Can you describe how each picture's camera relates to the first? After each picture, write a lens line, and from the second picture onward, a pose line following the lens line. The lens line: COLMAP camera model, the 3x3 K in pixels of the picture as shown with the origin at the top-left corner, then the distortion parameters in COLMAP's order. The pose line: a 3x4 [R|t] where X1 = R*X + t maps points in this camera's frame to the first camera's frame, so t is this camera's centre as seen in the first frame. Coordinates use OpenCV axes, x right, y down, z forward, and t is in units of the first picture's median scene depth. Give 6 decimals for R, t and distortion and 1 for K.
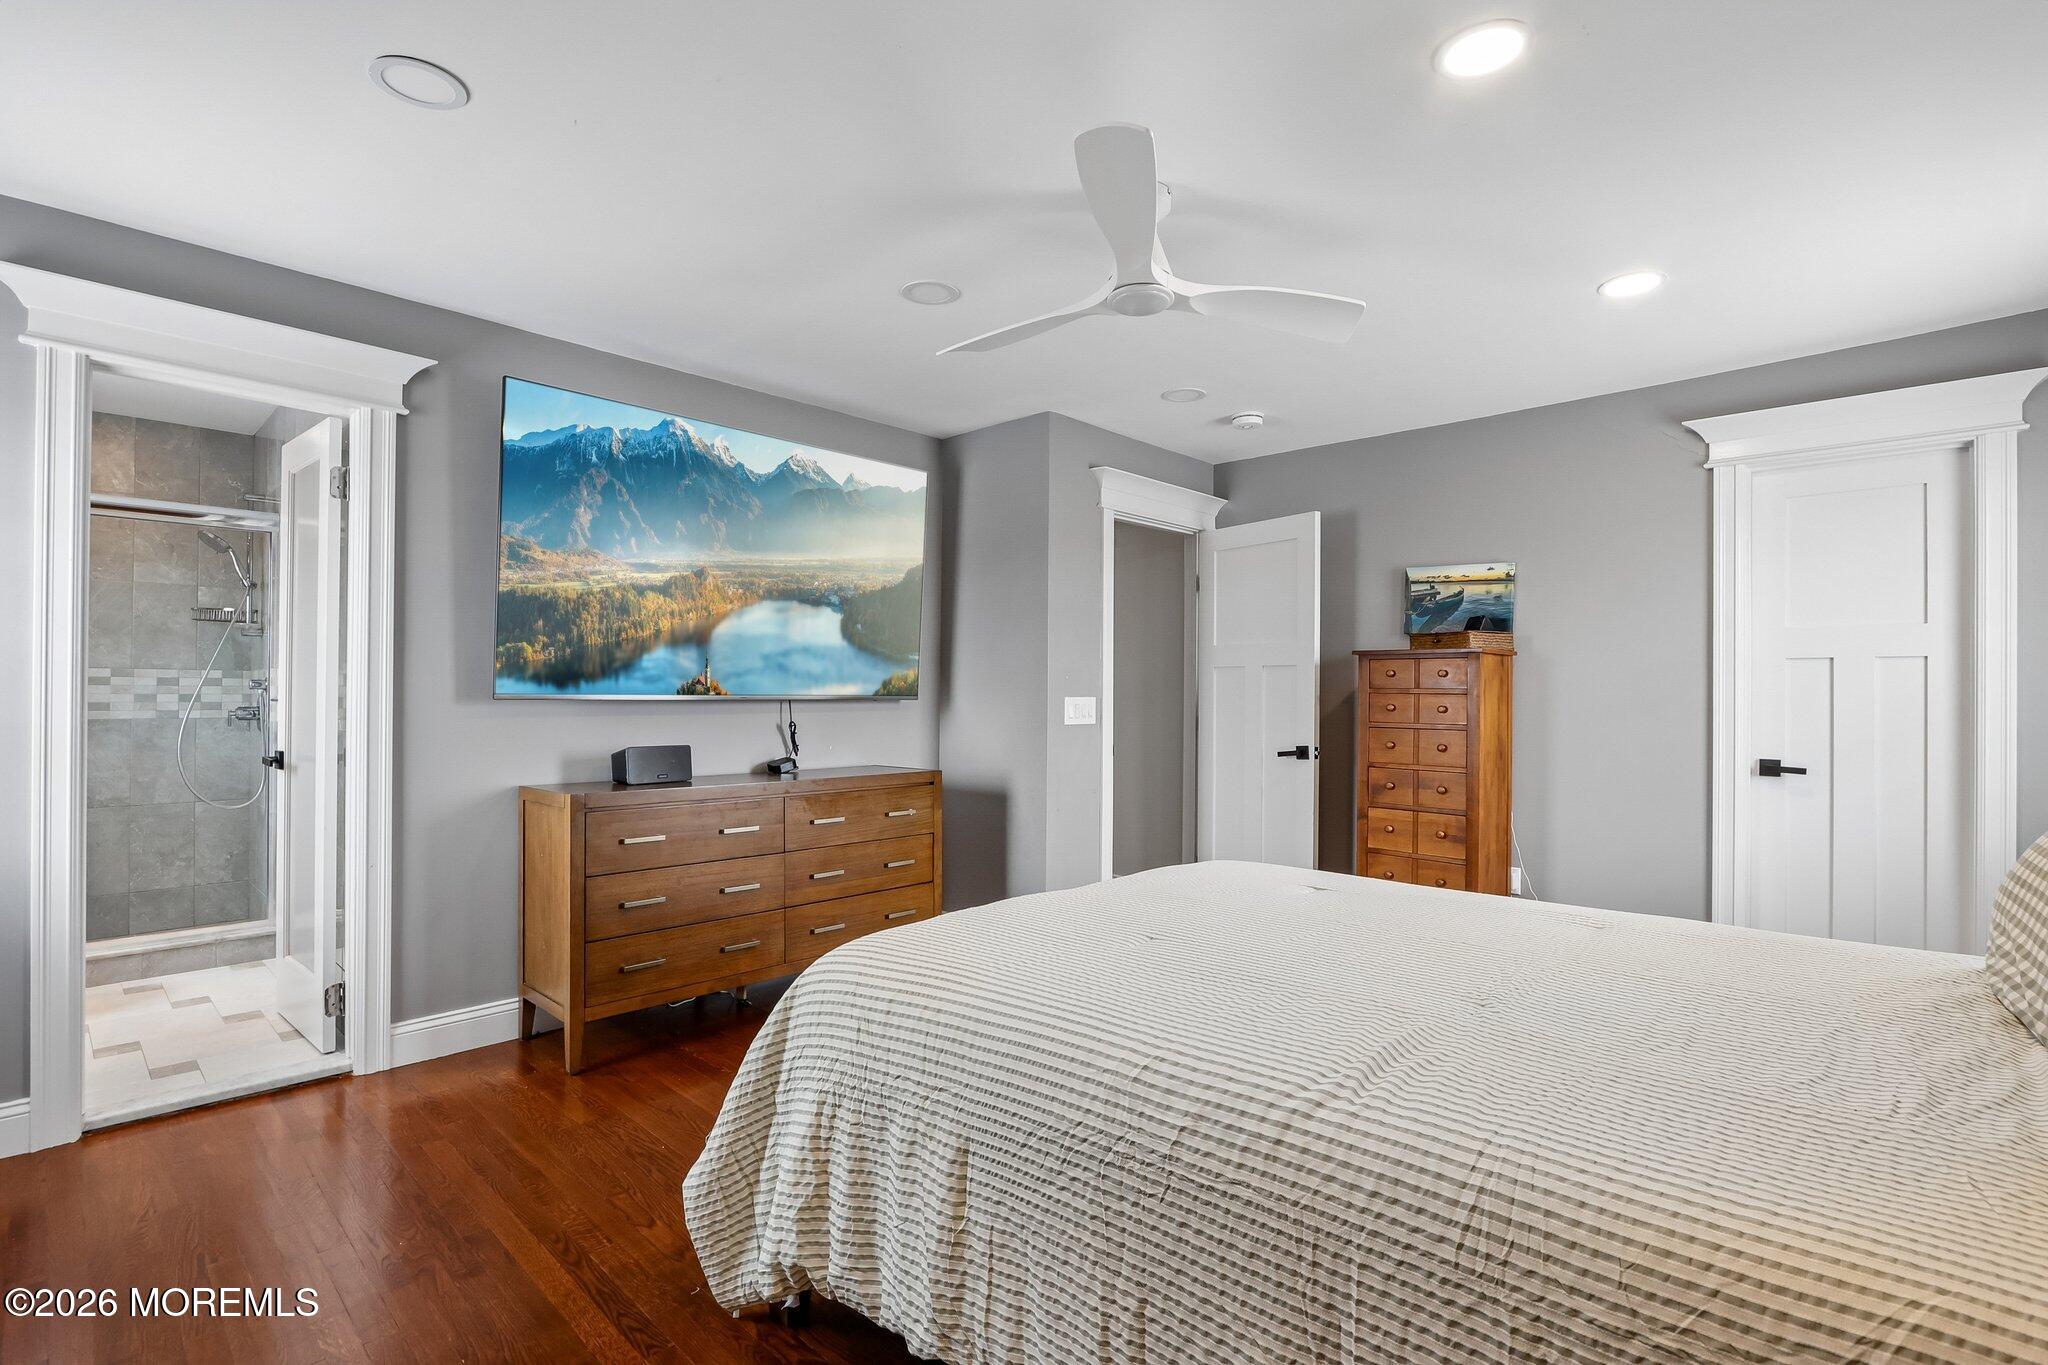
lens RADIAL K [[948.5, 0, 1016.0], [0, 948.5, 683.0], [0, 0, 1]] dist [-0.020484, 0.003287]
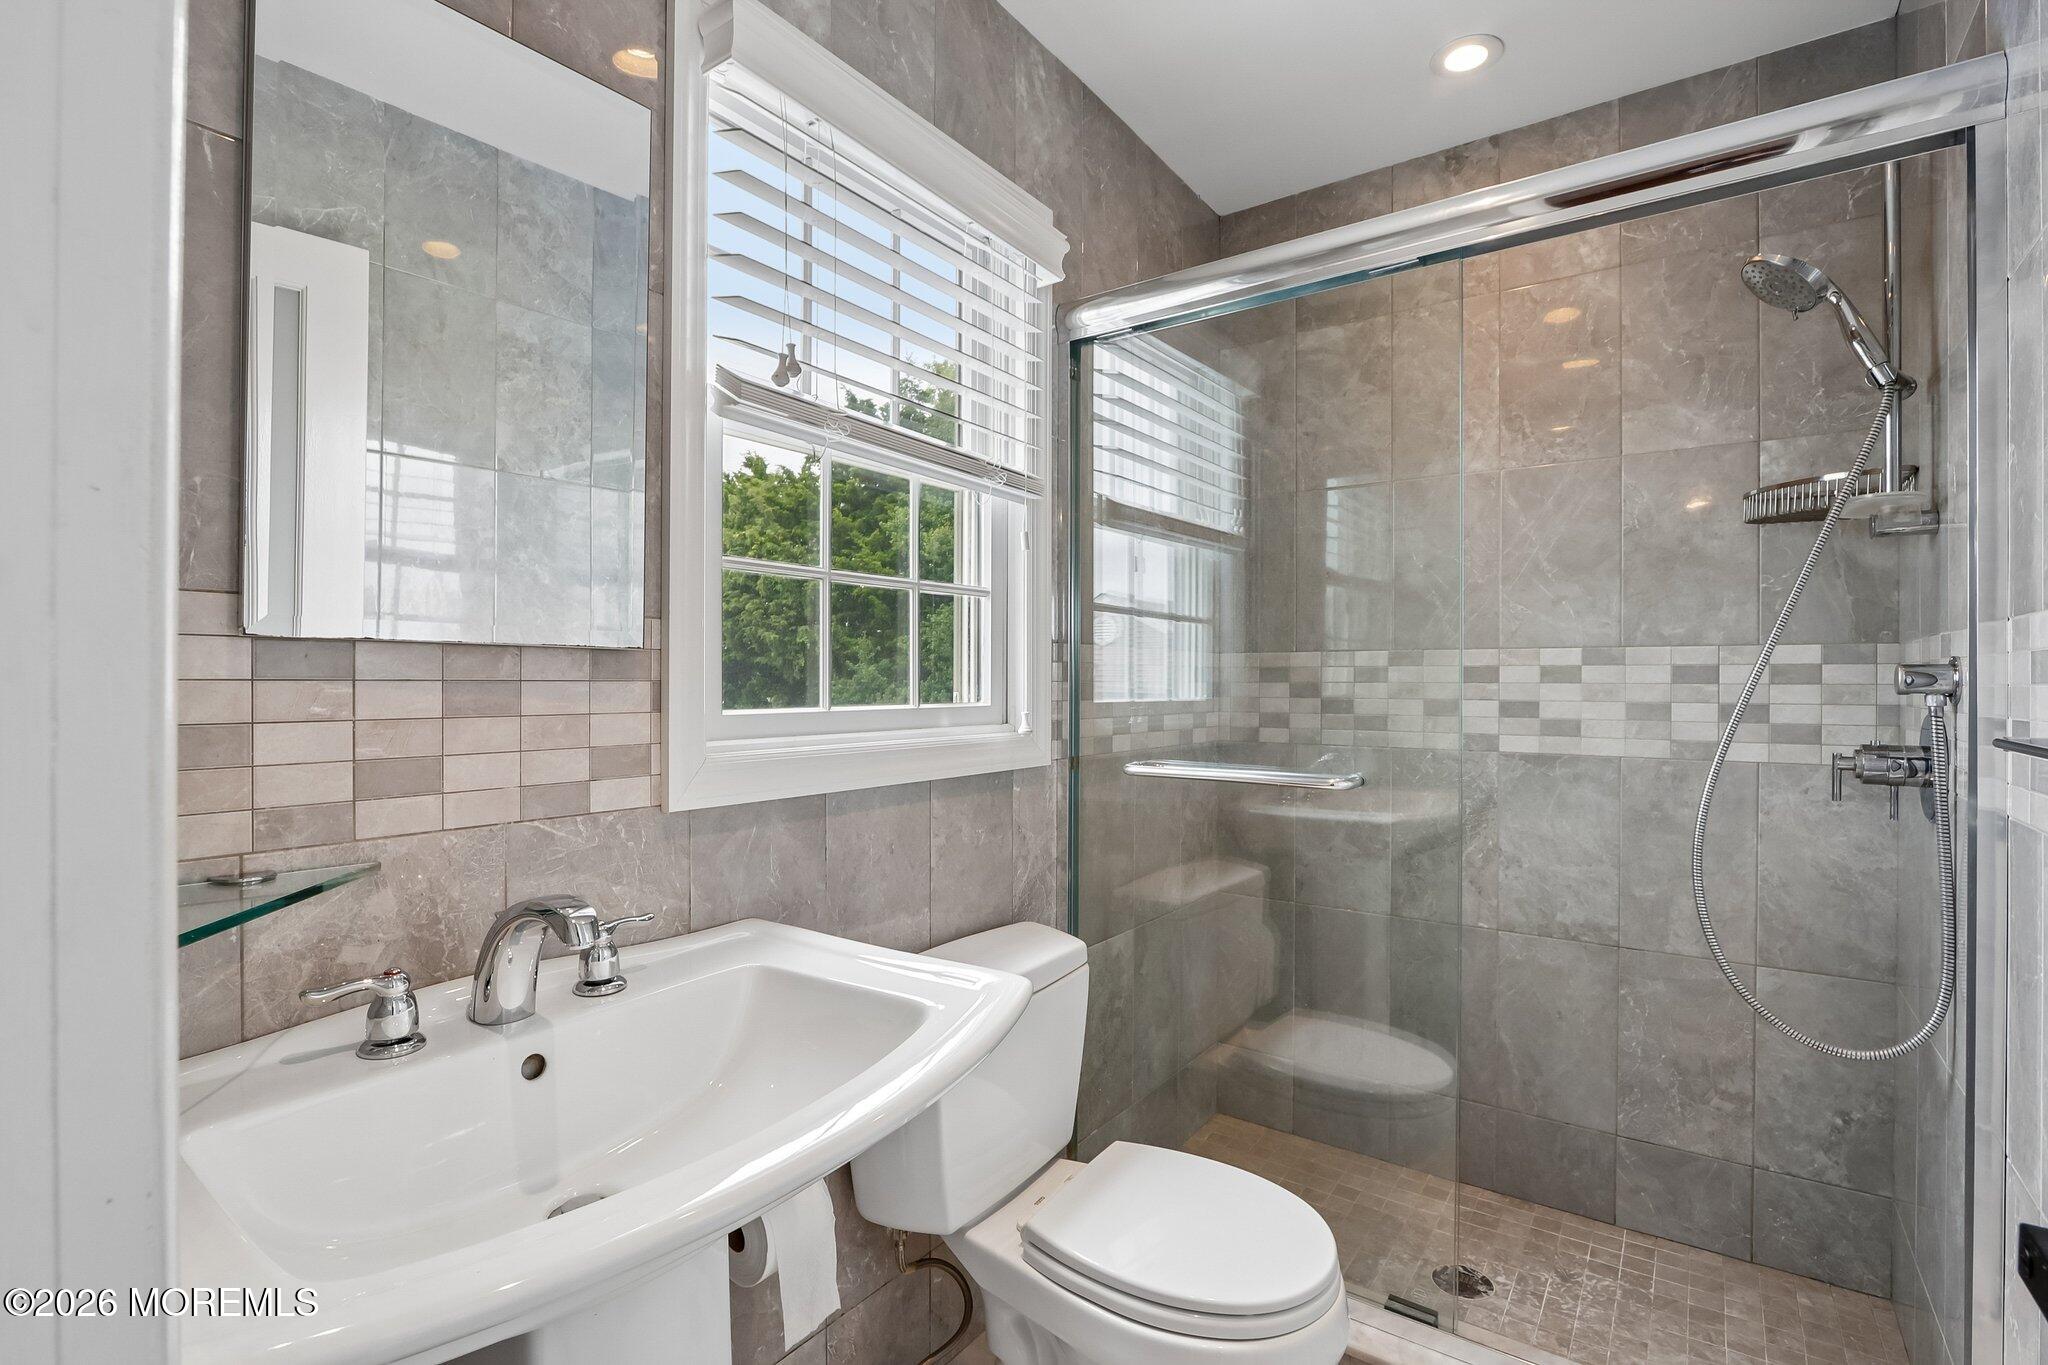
lens RADIAL K [[948.5, 0, 1016.3], [0, 948.5, 681.7], [0, 0, 1]] dist [-0.020484, 0.003287]
pose [[0.132930, -0.004163, -0.991117, -0.521997], [0.005073, 0.999981, -0.003519, 0.001977], [0.991112, -0.004560, 0.132949, 0.634905]]
